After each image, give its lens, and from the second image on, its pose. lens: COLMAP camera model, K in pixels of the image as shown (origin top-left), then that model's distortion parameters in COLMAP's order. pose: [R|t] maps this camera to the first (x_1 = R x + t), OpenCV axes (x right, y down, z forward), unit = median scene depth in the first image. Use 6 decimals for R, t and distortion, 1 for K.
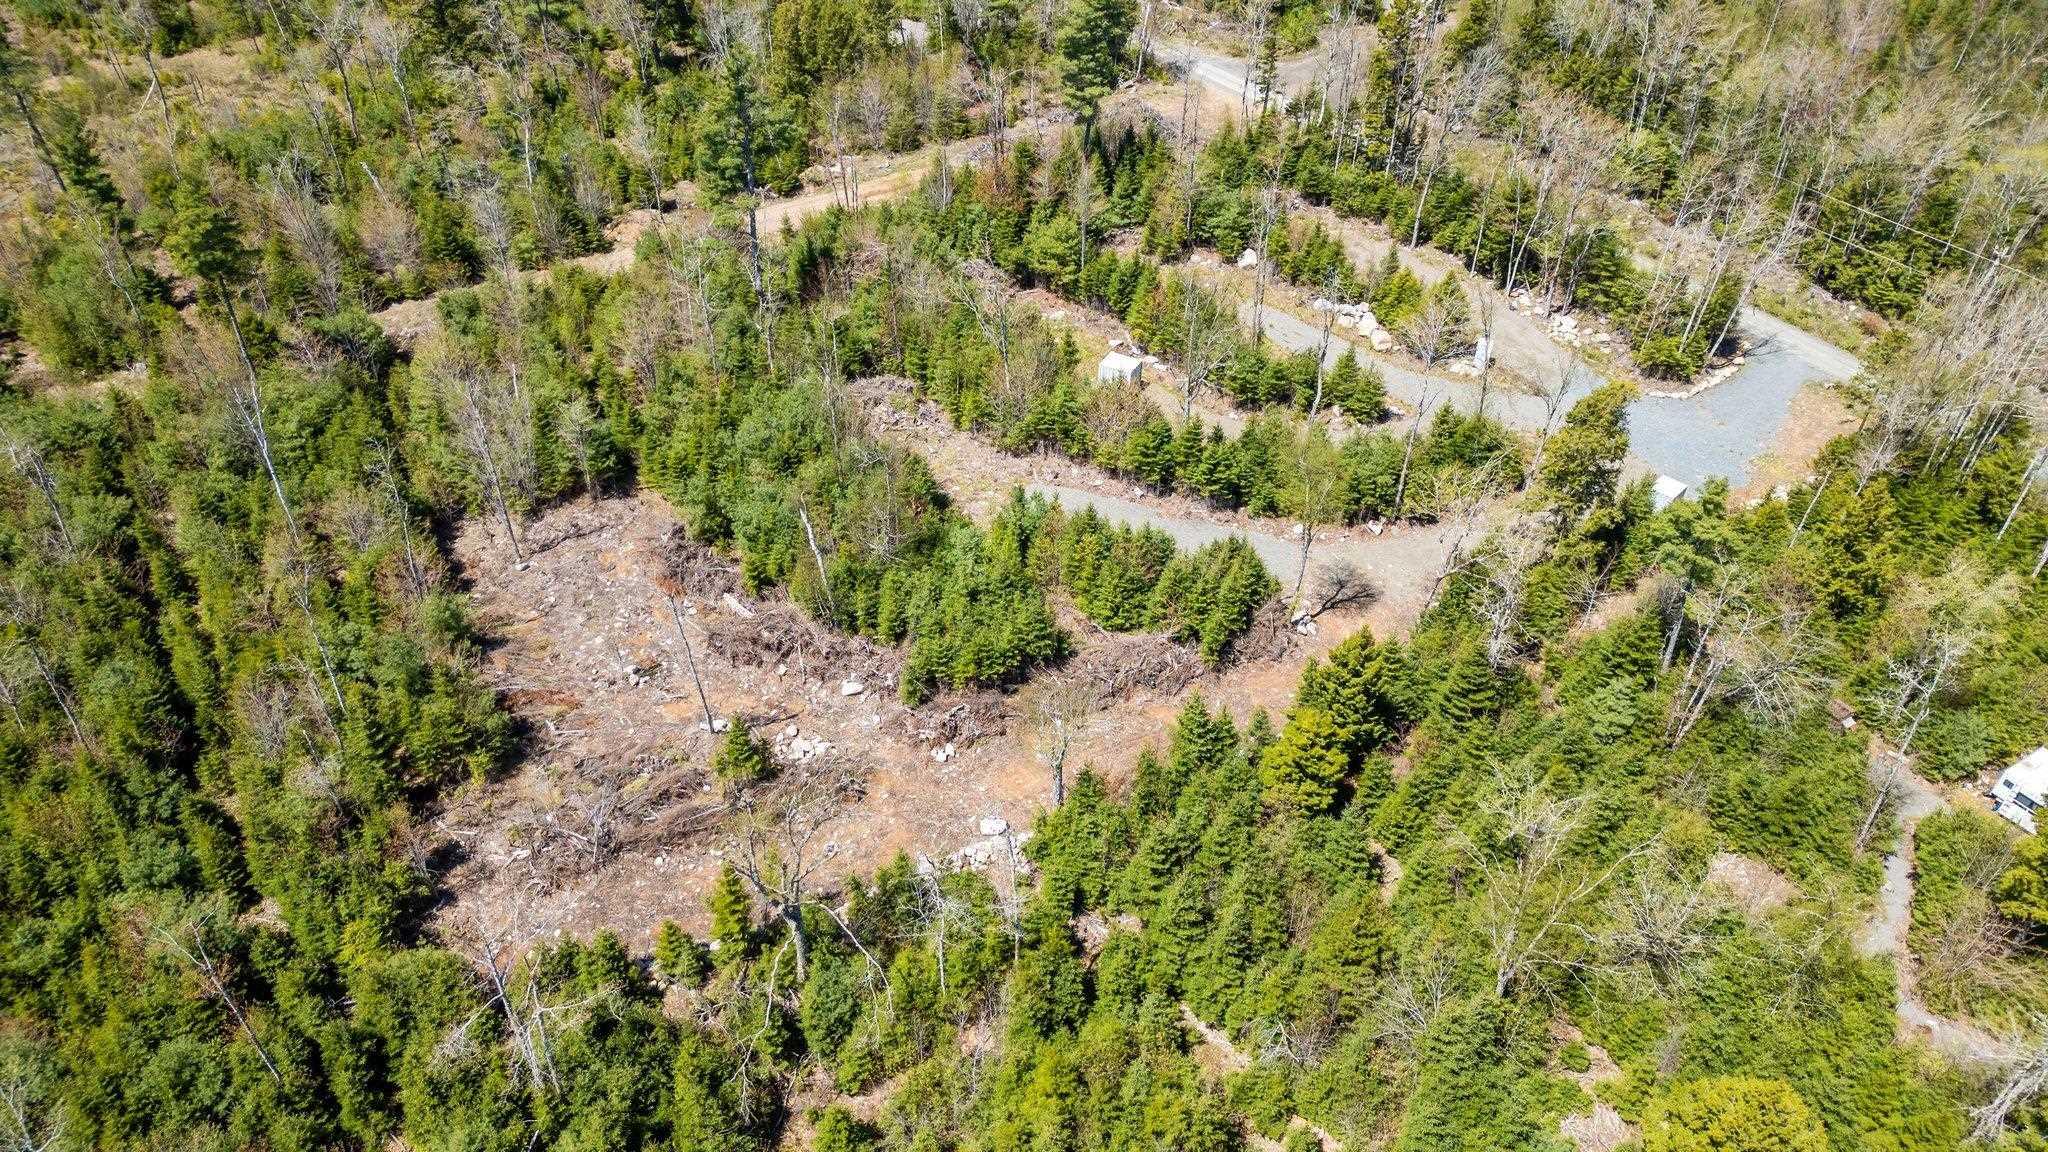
lens RADIAL K [[1431.0, 0, 1019.4], [0, 1431.0, 581.6], [0, 0, 1]] dist [0.078063, -0.075460]
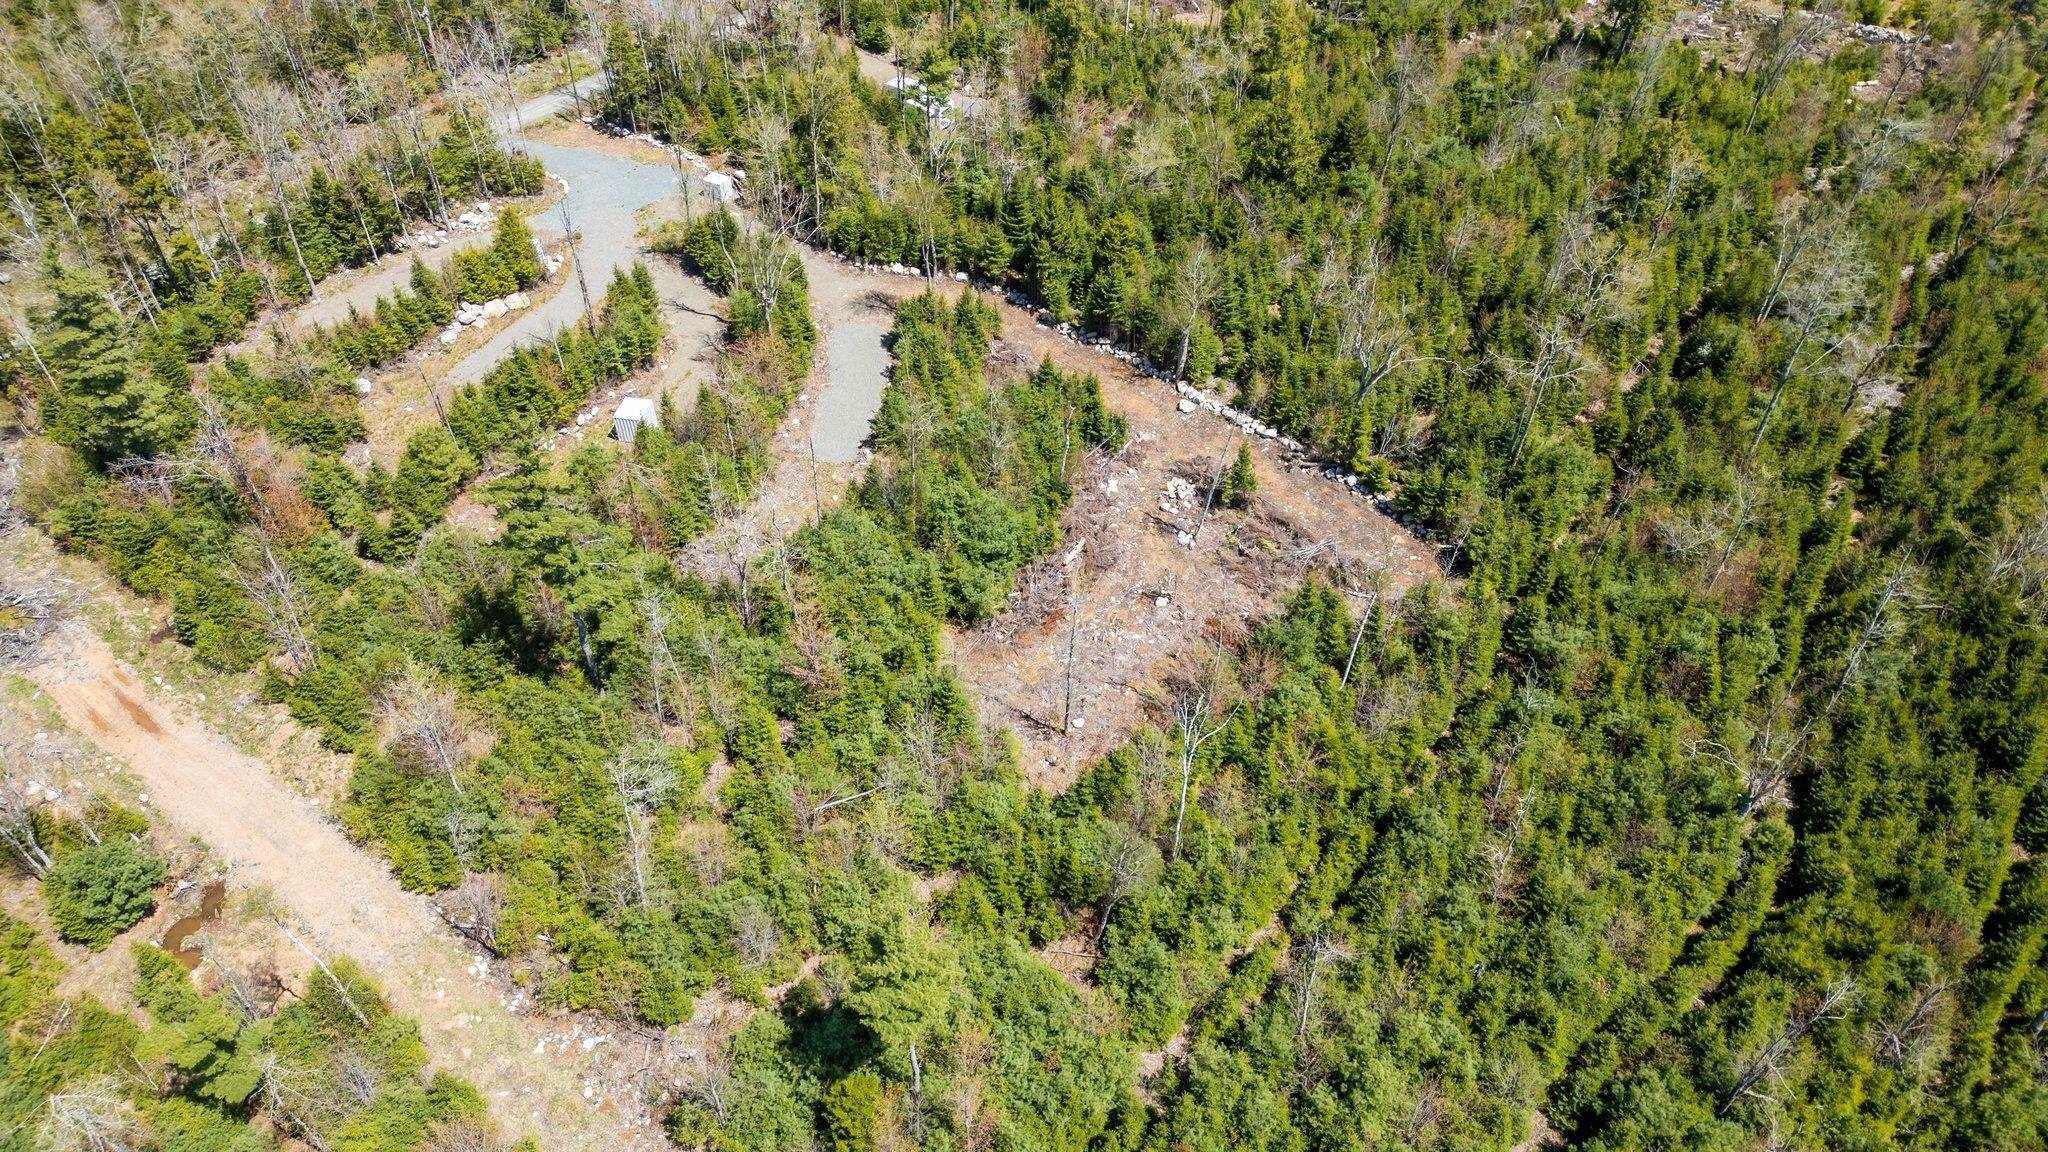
lens RADIAL K [[1431.0, 0, 1020.8], [0, 1431.0, 588.2], [0, 0, 1]] dist [0.078063, -0.075460]
pose [[-0.309430, -0.679408, 0.665325, -0.924993], [0.598188, 0.404815, 0.691589, -0.758406], [-0.739205, 0.611988, 0.281152, 0.682426]]
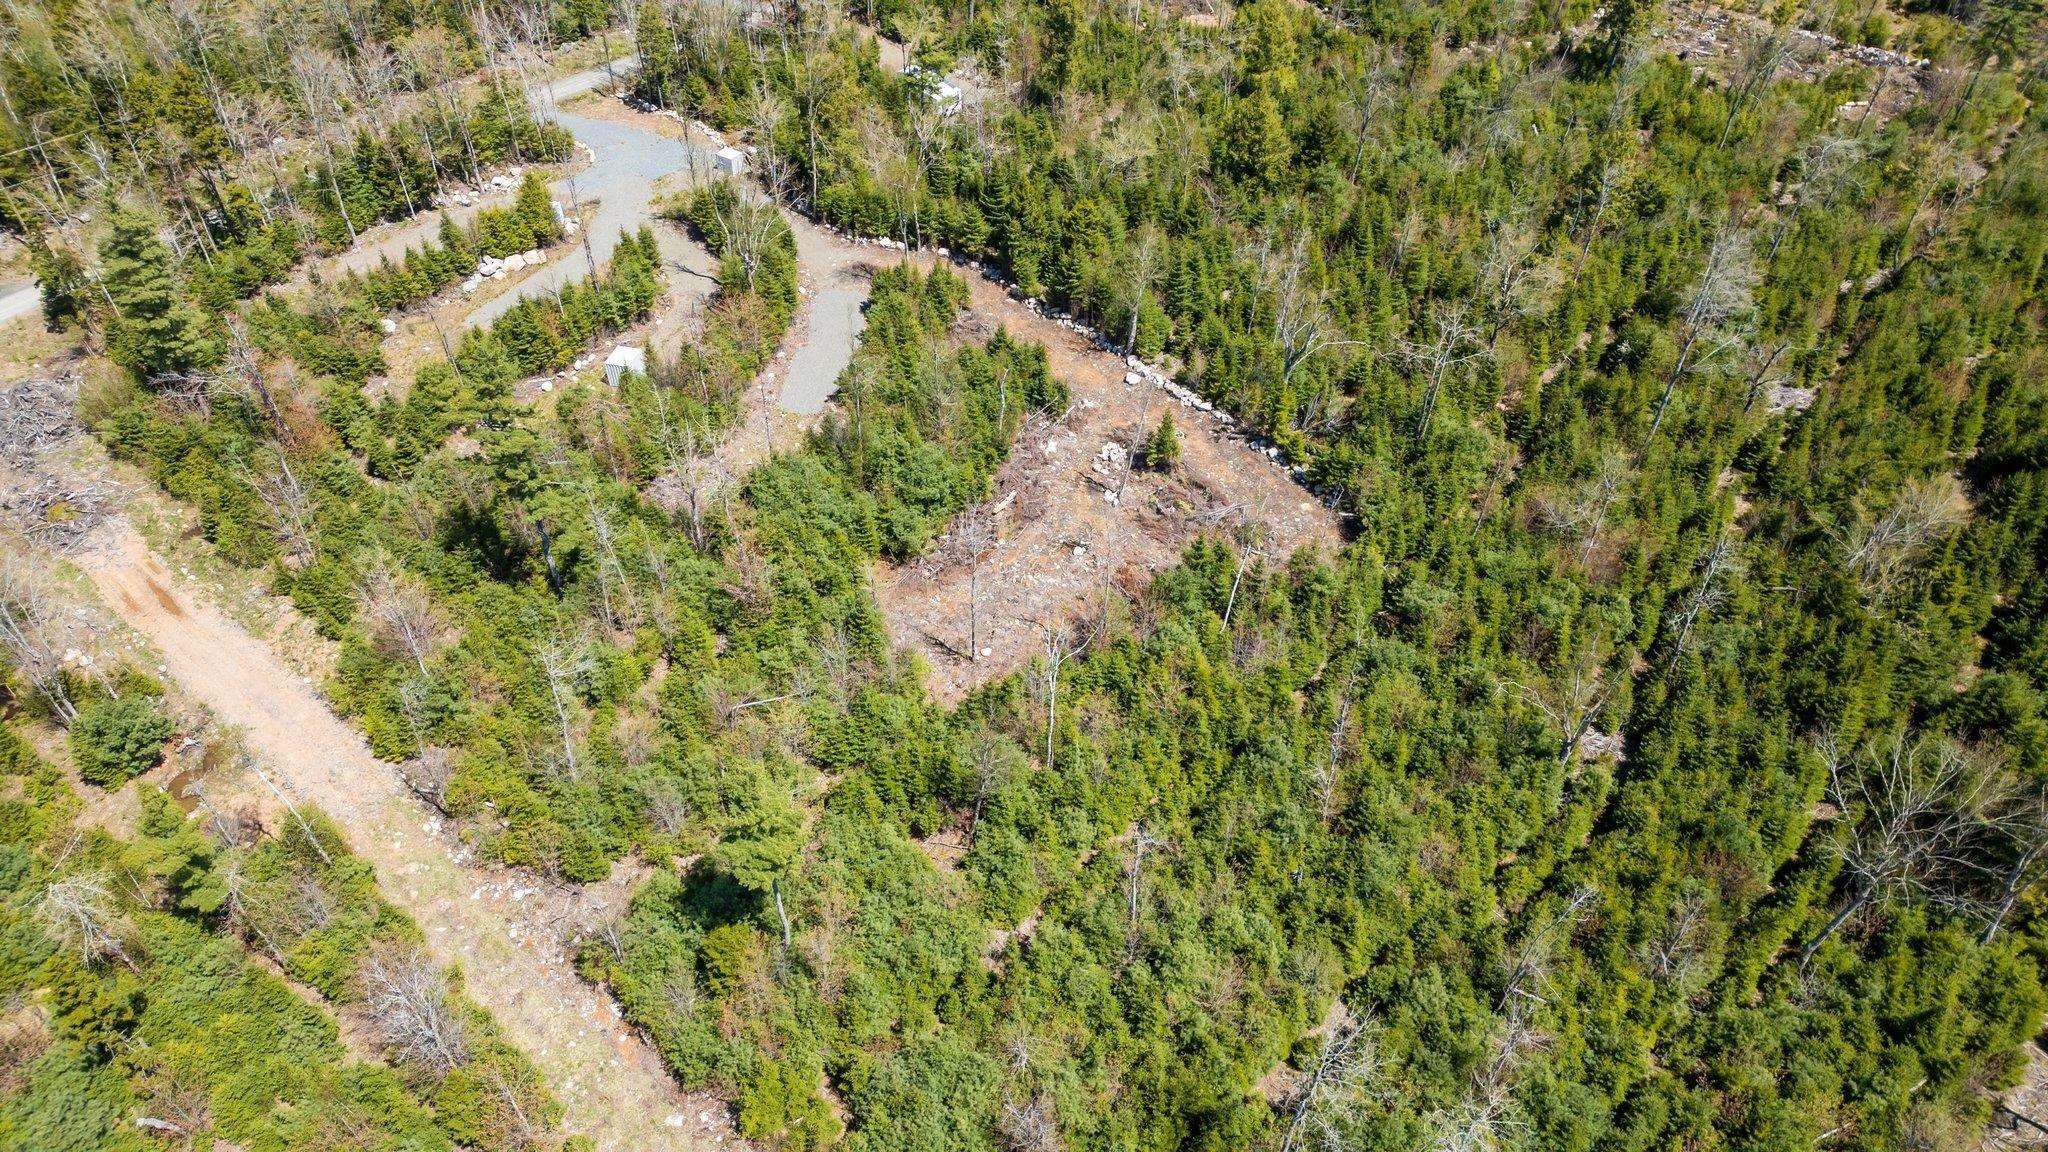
lens RADIAL K [[1431.0, 0, 1020.2], [0, 1431.0, 588.2], [0, 0, 1]] dist [0.078063, -0.075460]
pose [[-0.239065, -0.695414, 0.677678, -1.058004], [0.611160, 0.434567, 0.661539, -0.742695], [-0.754540, 0.572321, 0.321120, 0.588104]]
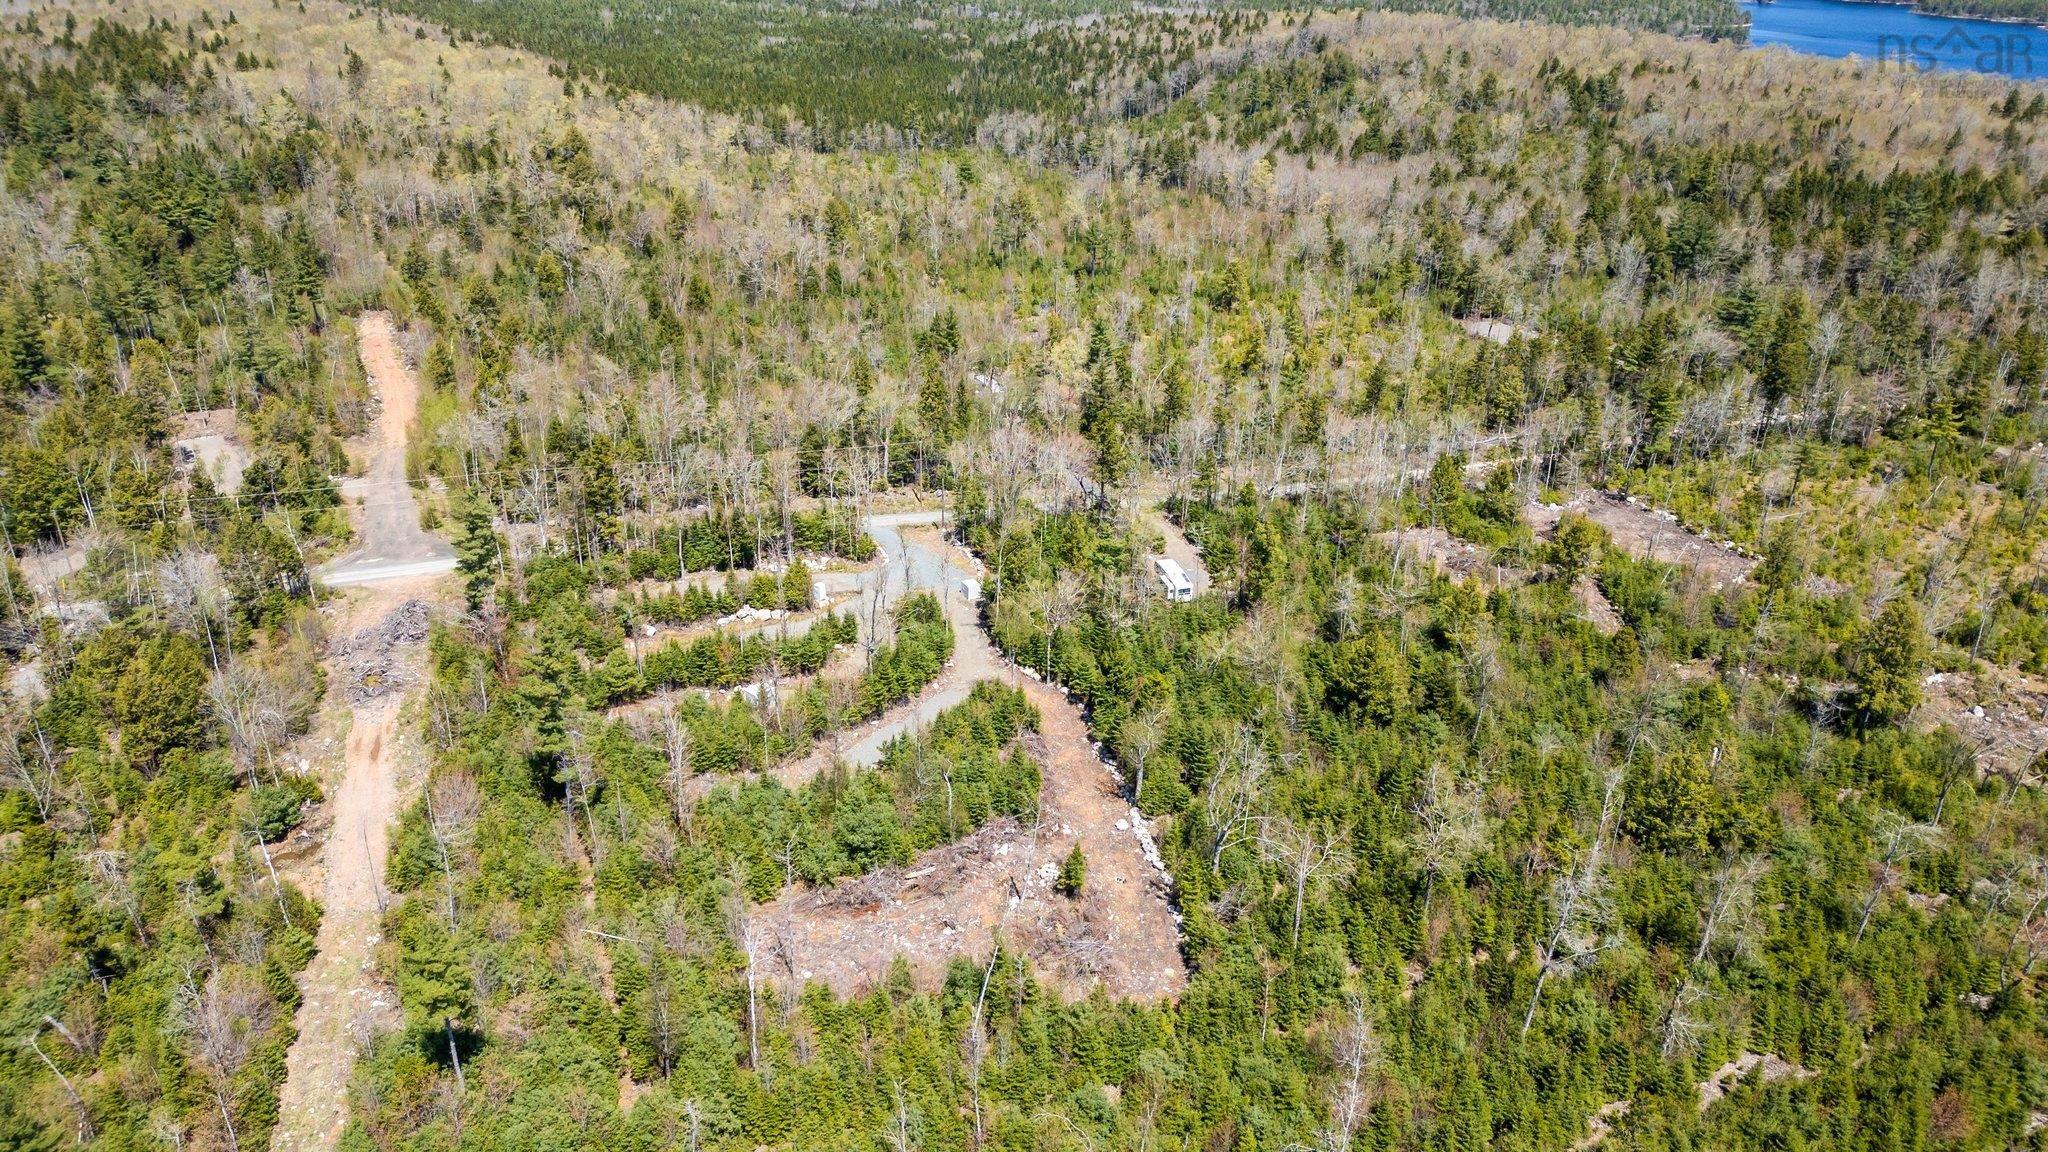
lens RADIAL K [[1431.0, 0, 1019.5], [0, 1431.0, 575.8], [0, 0, 1]] dist [0.078063, -0.075460]
pose [[0.276576, -0.416801, 0.865900, -1.256033], [0.602465, 0.777195, 0.181671, -0.407235], [-0.748694, 0.471428, 0.466062, 0.078782]]
